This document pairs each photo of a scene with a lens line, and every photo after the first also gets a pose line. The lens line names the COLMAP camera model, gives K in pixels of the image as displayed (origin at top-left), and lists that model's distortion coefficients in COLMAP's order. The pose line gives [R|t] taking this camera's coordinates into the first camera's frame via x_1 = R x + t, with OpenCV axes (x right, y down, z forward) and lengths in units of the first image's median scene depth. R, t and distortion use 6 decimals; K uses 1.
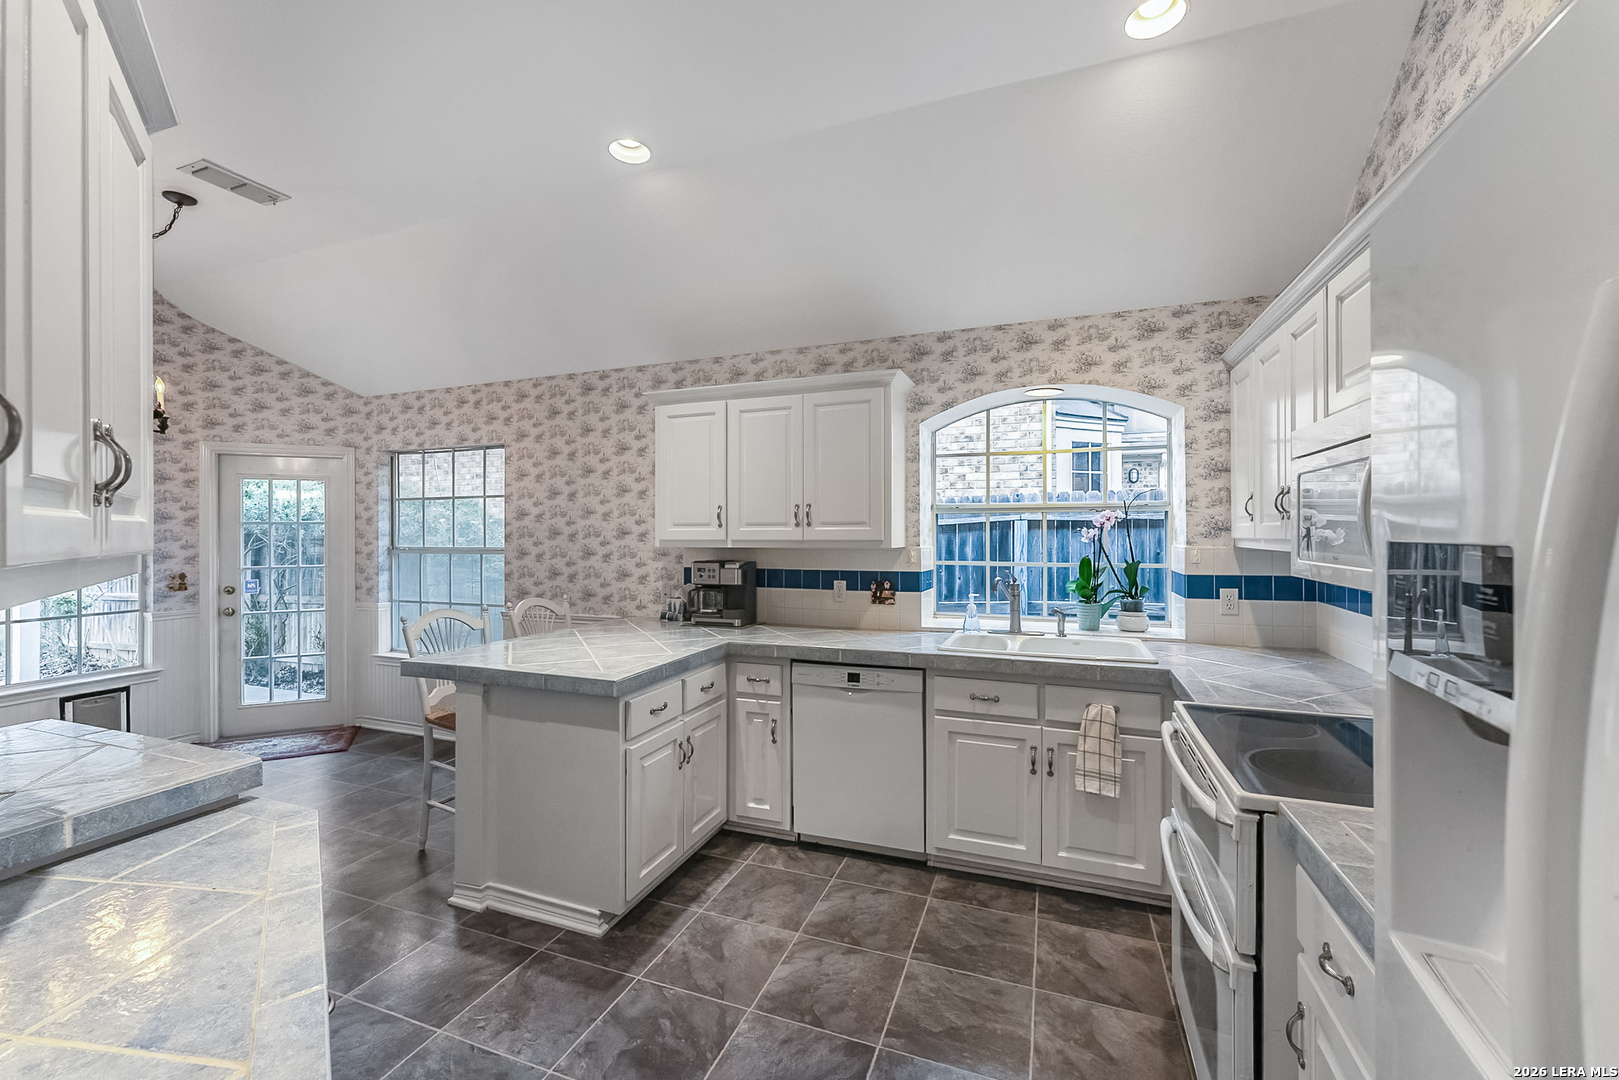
lens RADIAL K [[661.2, 0, 803.8], [0, 661.2, 535.5], [0, 0, 1]] dist [0.001403, -0.000053]
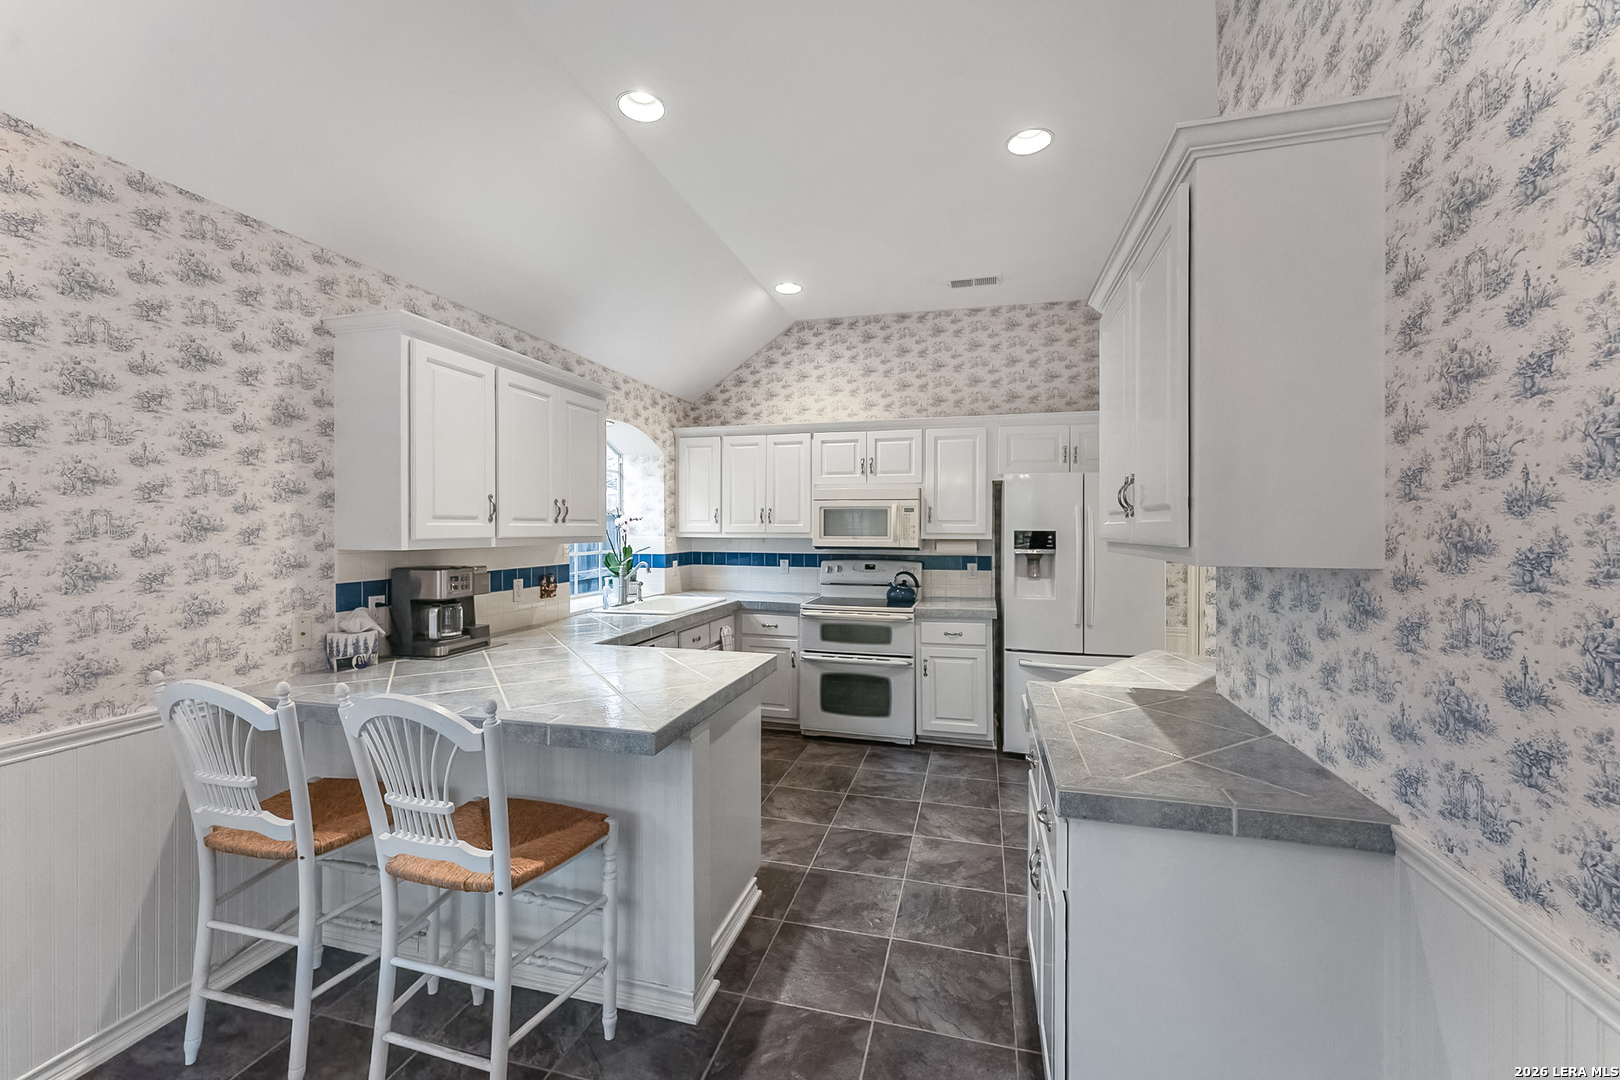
lens RADIAL K [[661.6, 0, 803.7], [0, 661.6, 531.7], [0, 0, 1]] dist [0.001403, -0.000053]
pose [[-0.110104, -0.004301, 0.993911, -0.969427], [0.001610, 0.999989, 0.004505, -0.003805], [-0.993919, 0.002096, -0.110095, 0.719390]]
